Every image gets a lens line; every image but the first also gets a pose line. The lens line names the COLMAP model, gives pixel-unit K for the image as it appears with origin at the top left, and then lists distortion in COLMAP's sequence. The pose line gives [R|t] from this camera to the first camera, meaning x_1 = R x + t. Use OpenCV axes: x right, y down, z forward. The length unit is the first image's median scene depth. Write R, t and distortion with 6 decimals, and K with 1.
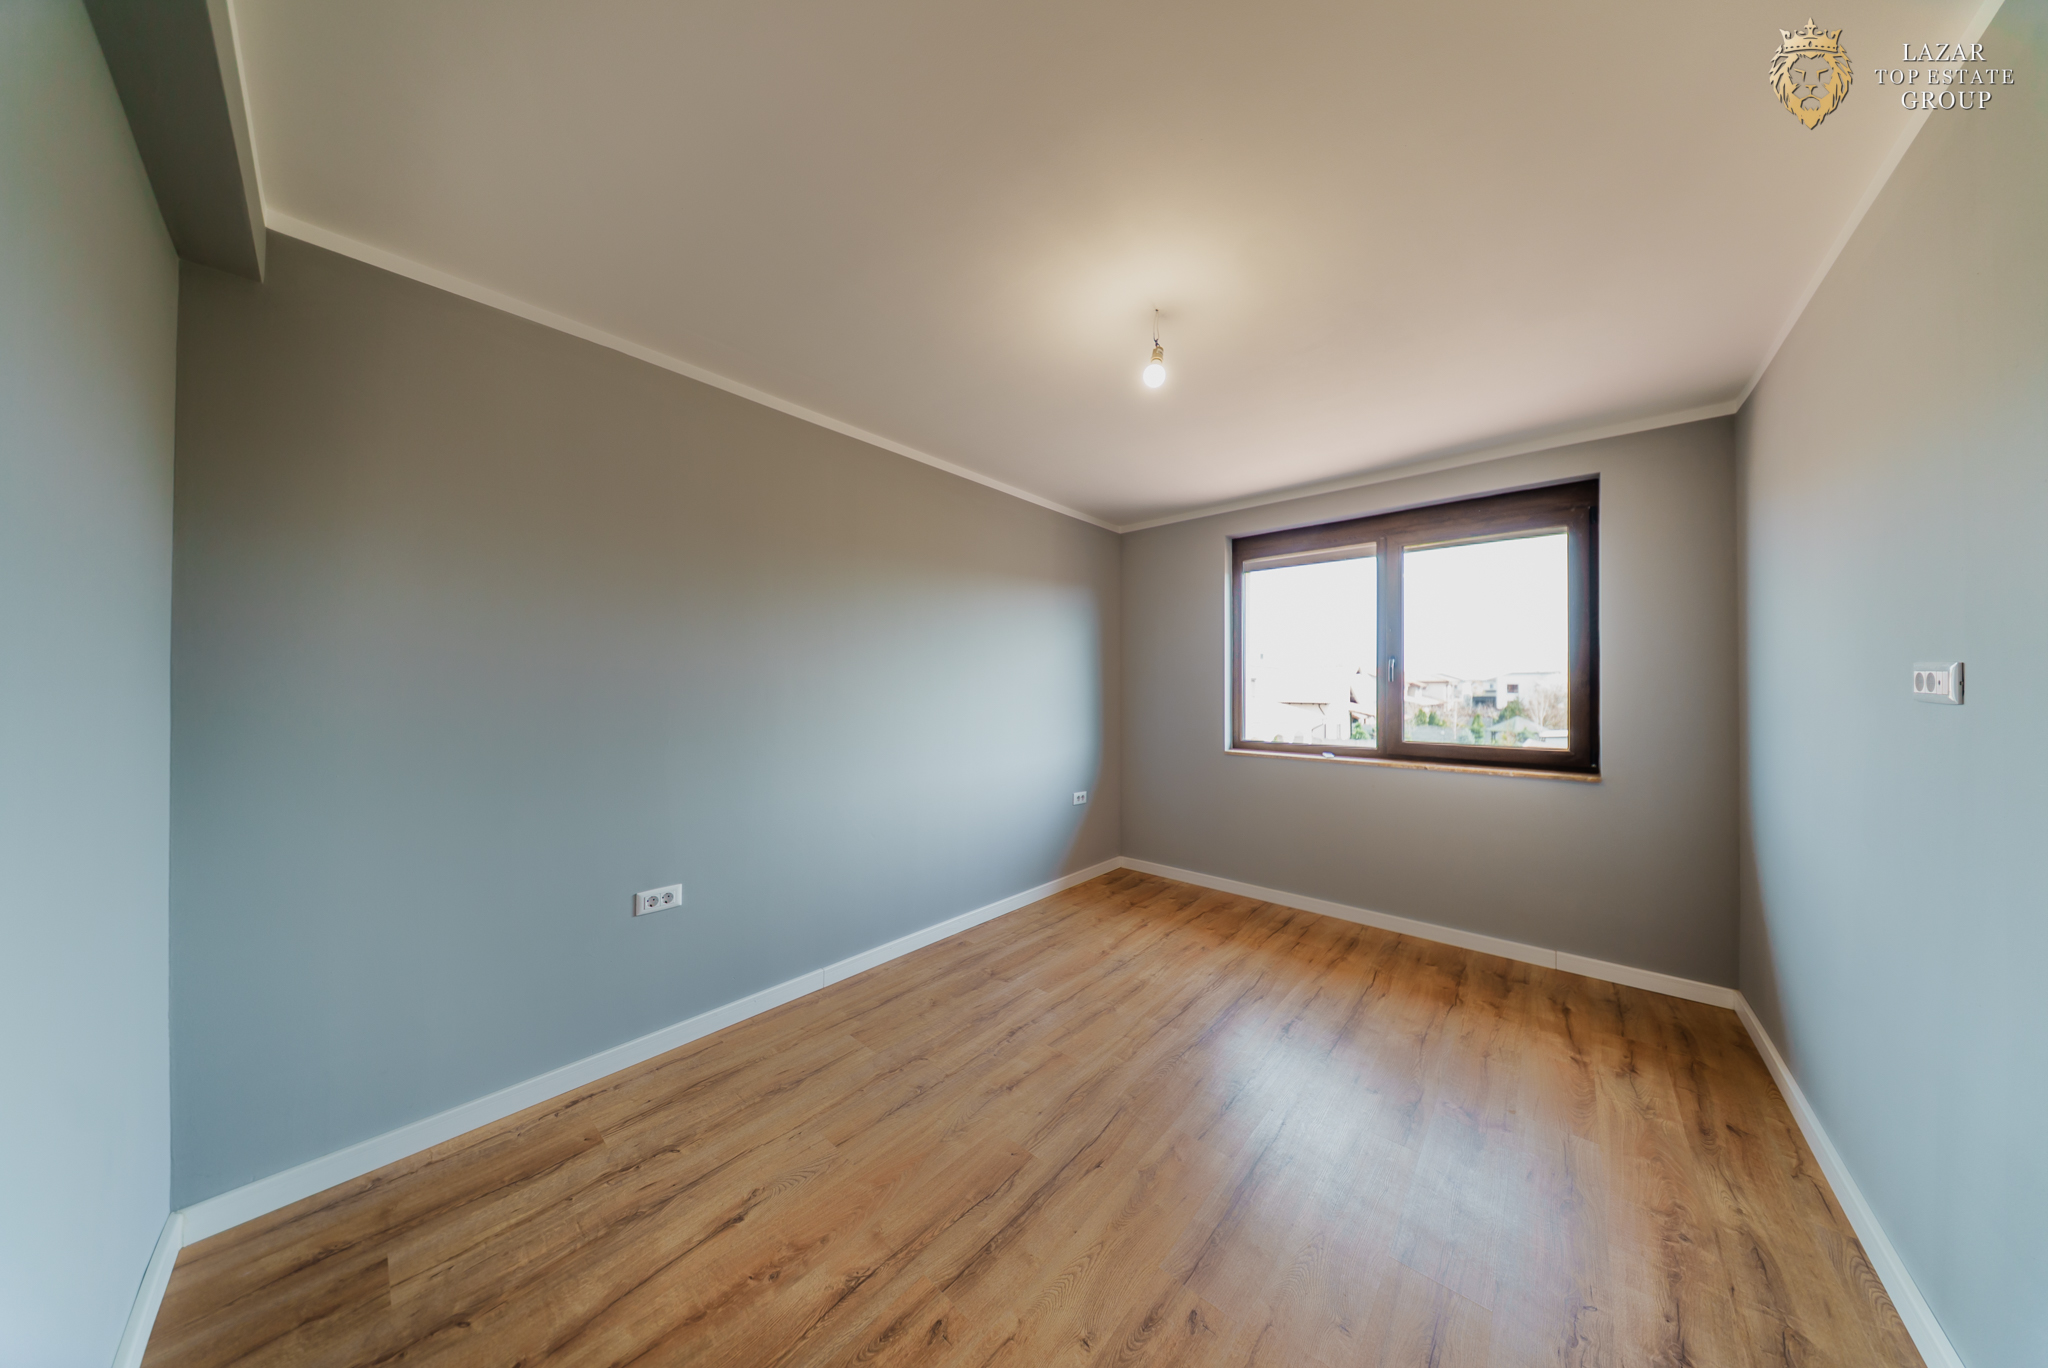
lens RADIAL K [[603.5, 0, 1025.8], [0, 603.5, 694.8], [0, 0, 1]] dist [0.000227, -0.001115]
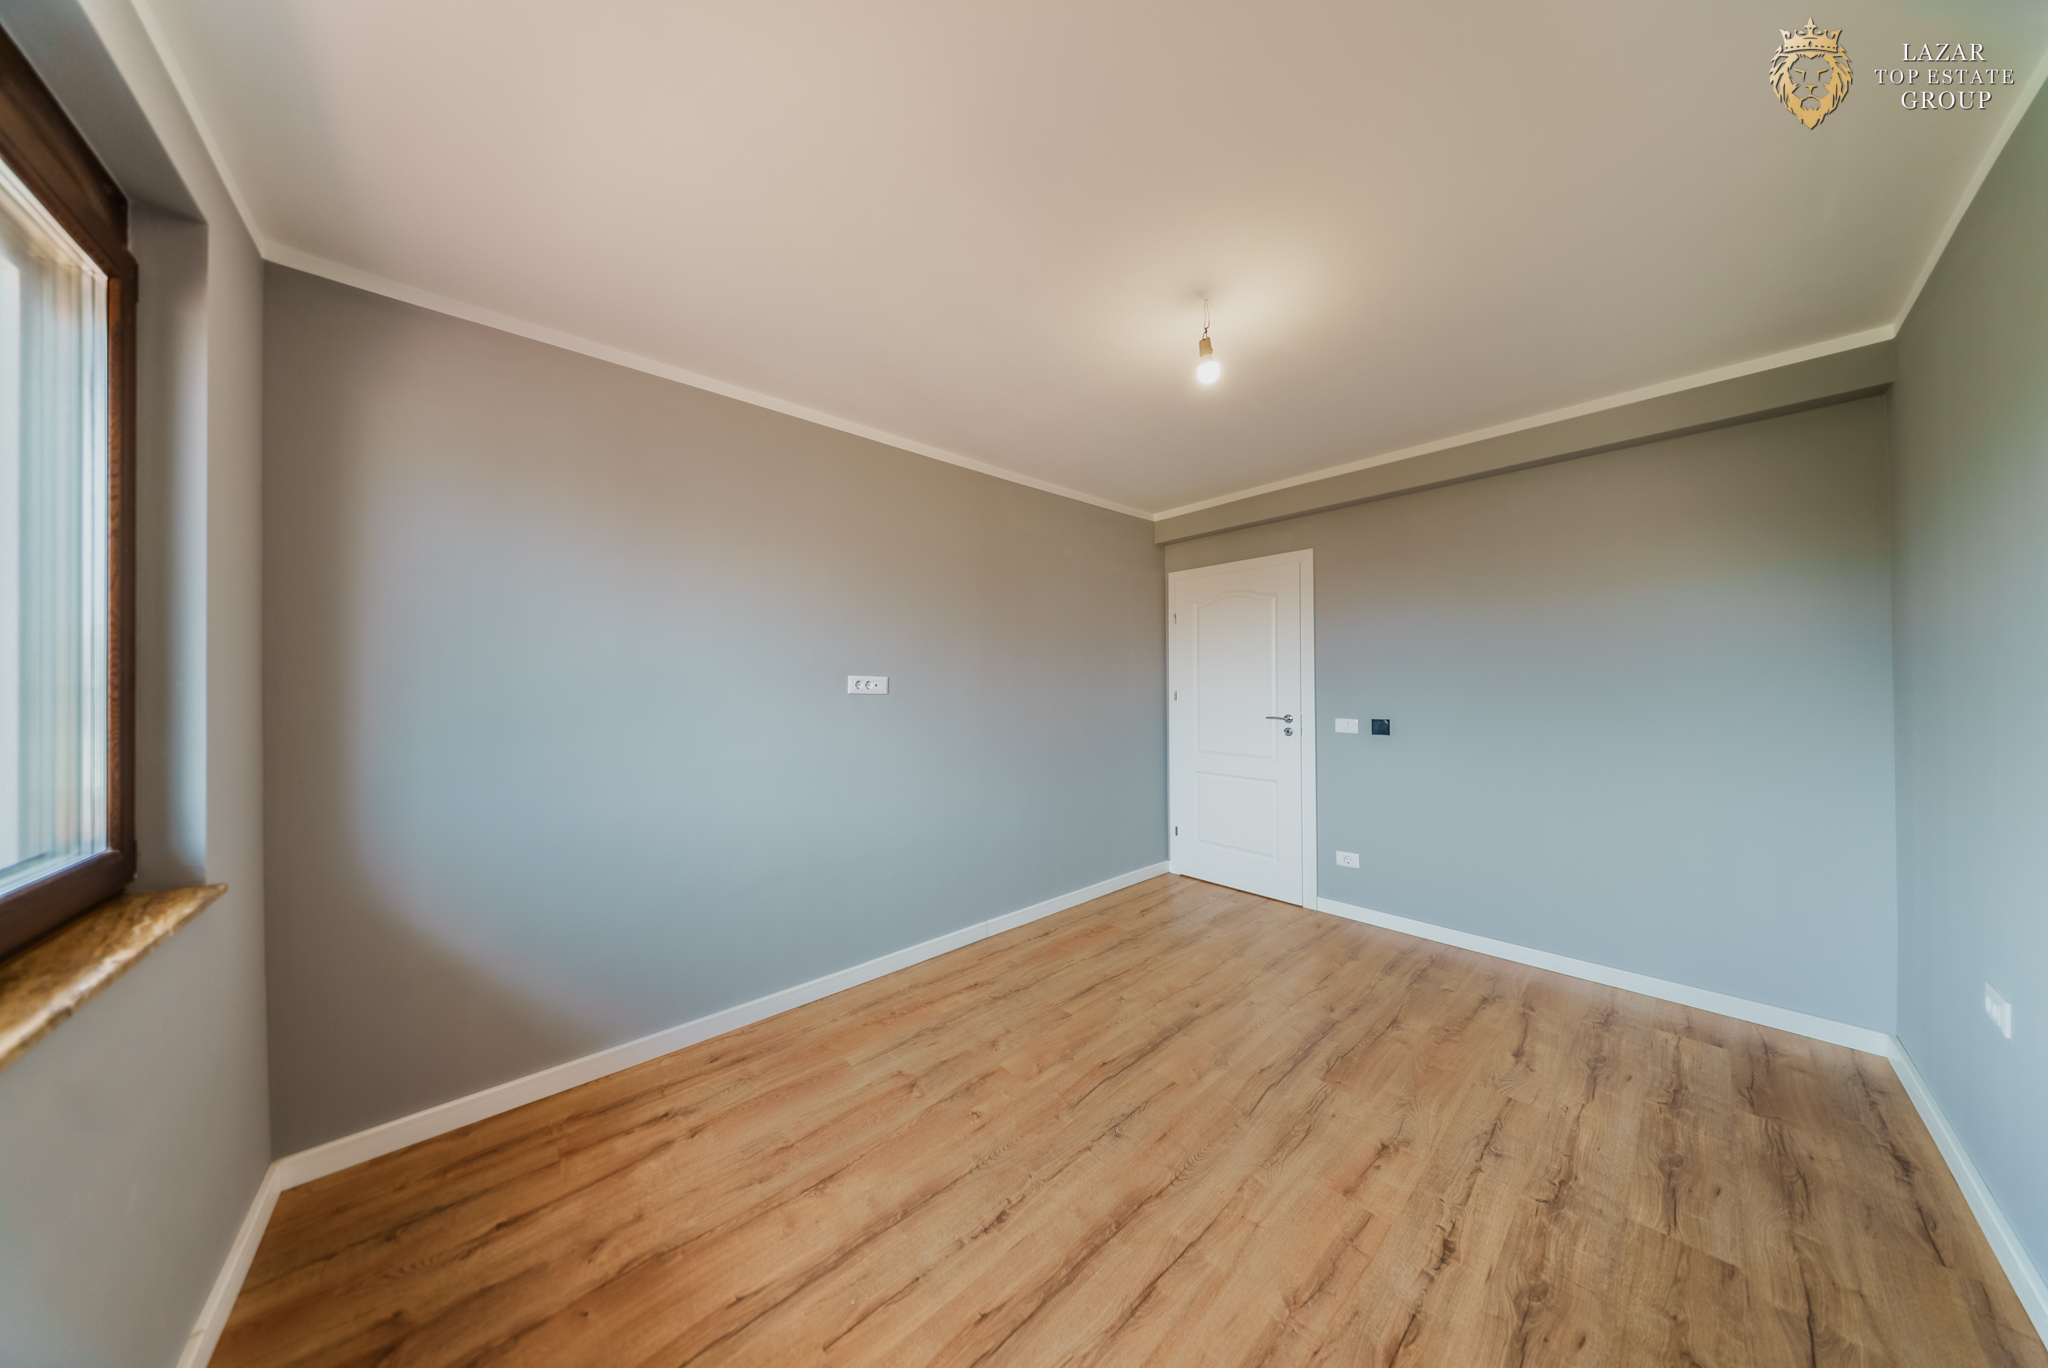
lens RADIAL K [[603.5, 0, 1019.4], [0, 603.5, 676.3], [0, 0, 1]] dist [0.000227, -0.001115]
pose [[-0.992286, 0.008135, 0.123705, 0.345282], [0.007451, 0.999954, -0.005986, -0.023144], [-0.123748, -0.005018, -0.992301, 1.739016]]
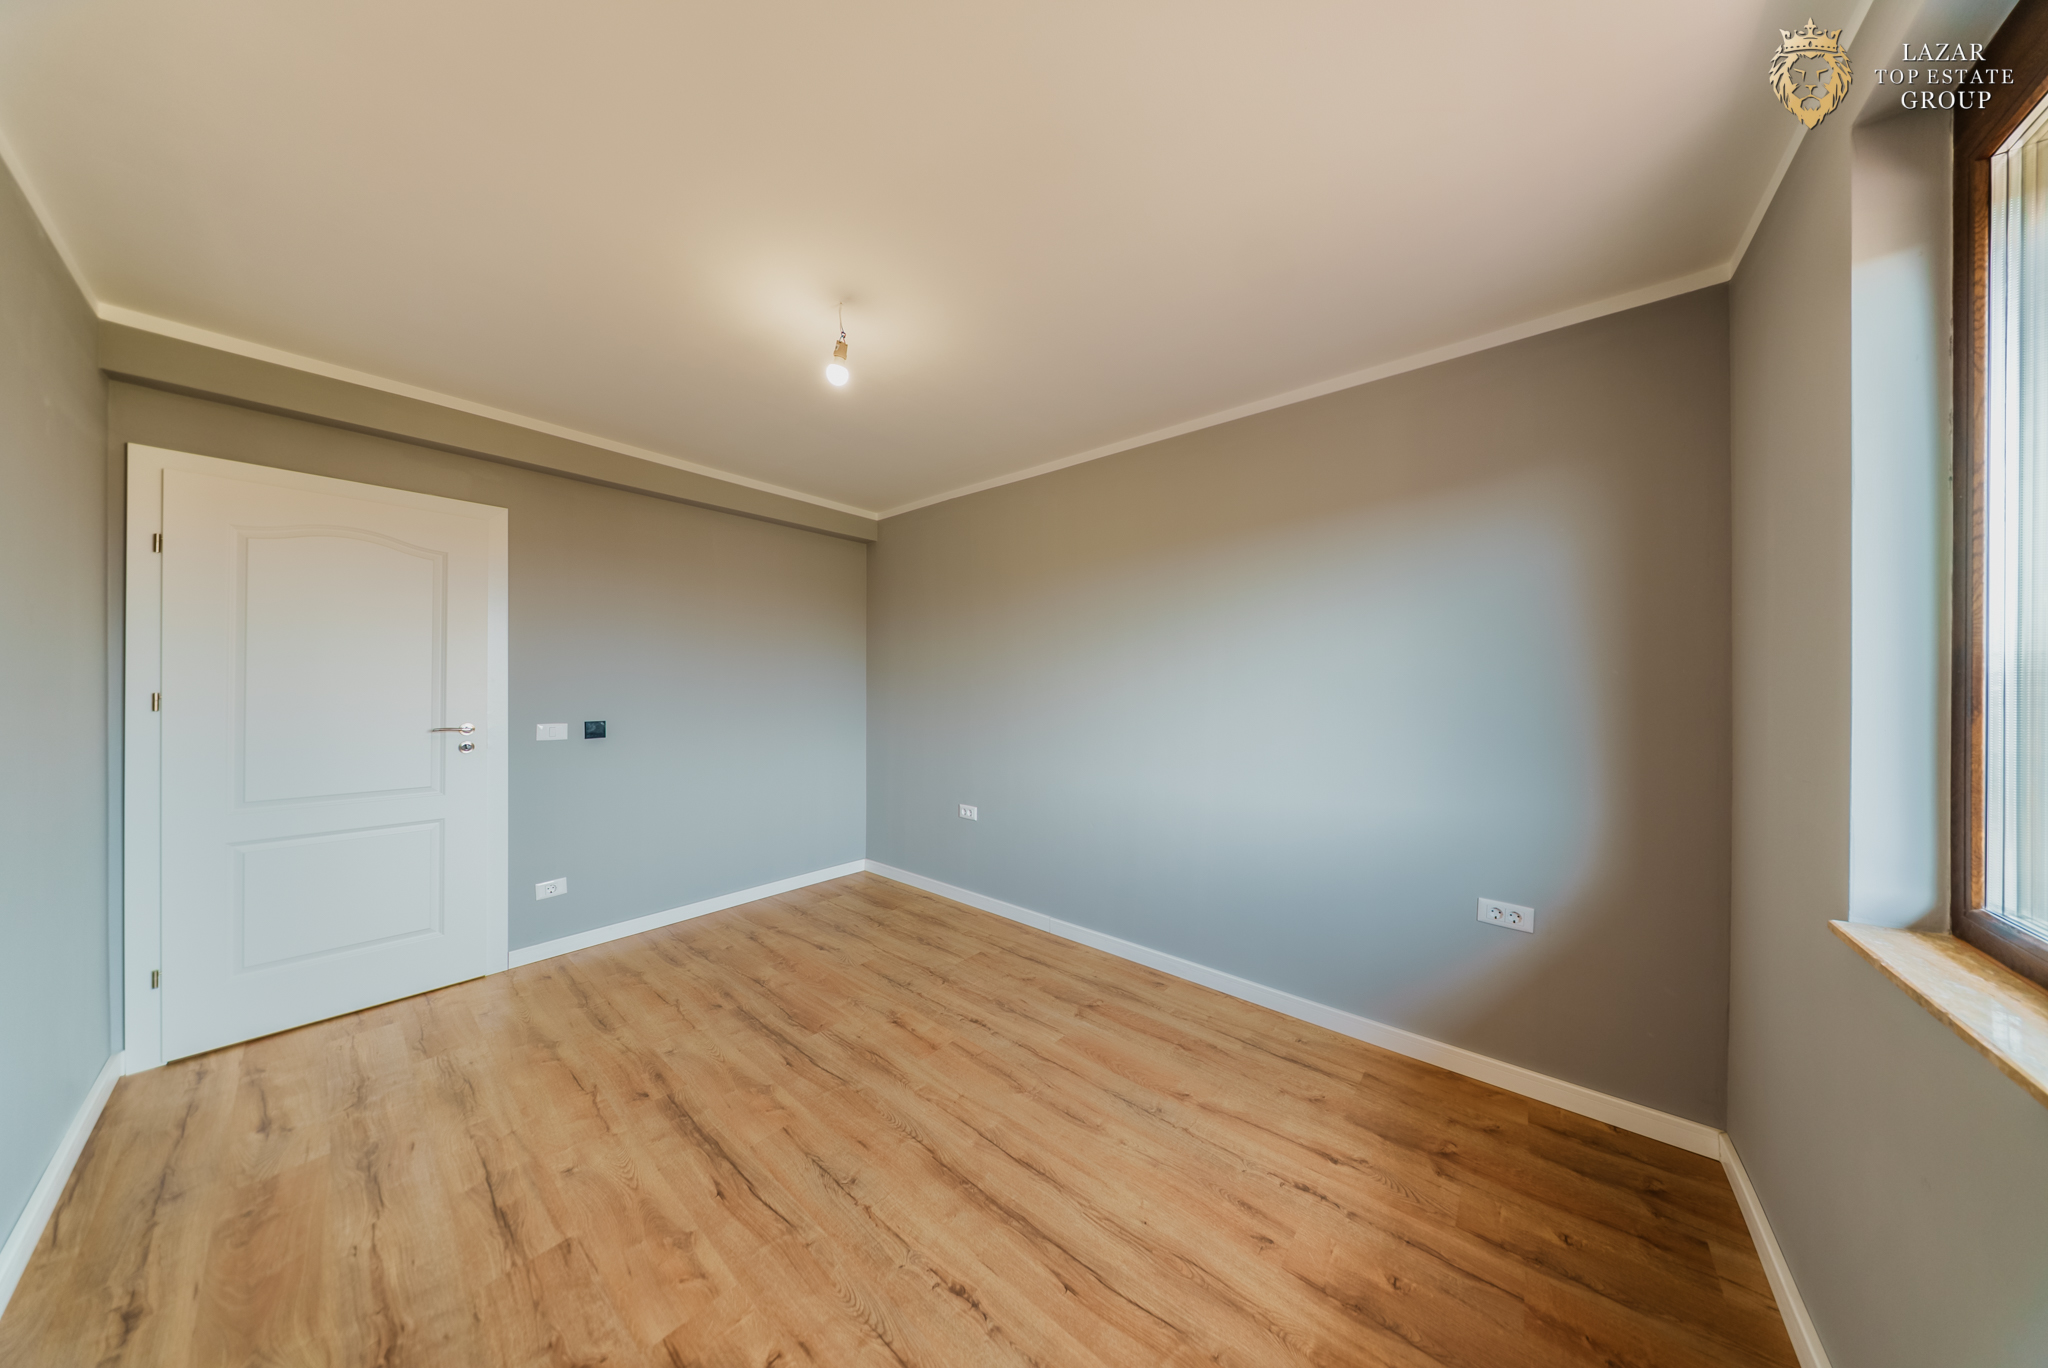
lens RADIAL K [[603.5, 0, 1033.5], [0, 603.5, 680.5], [0, 0, 1]] dist [0.000227, -0.001115]
pose [[0.026722, -0.006449, -0.999622, 1.062996], [-0.014822, 0.999867, -0.006846, -0.019584], [0.999533, 0.015000, 0.026623, 1.109251]]
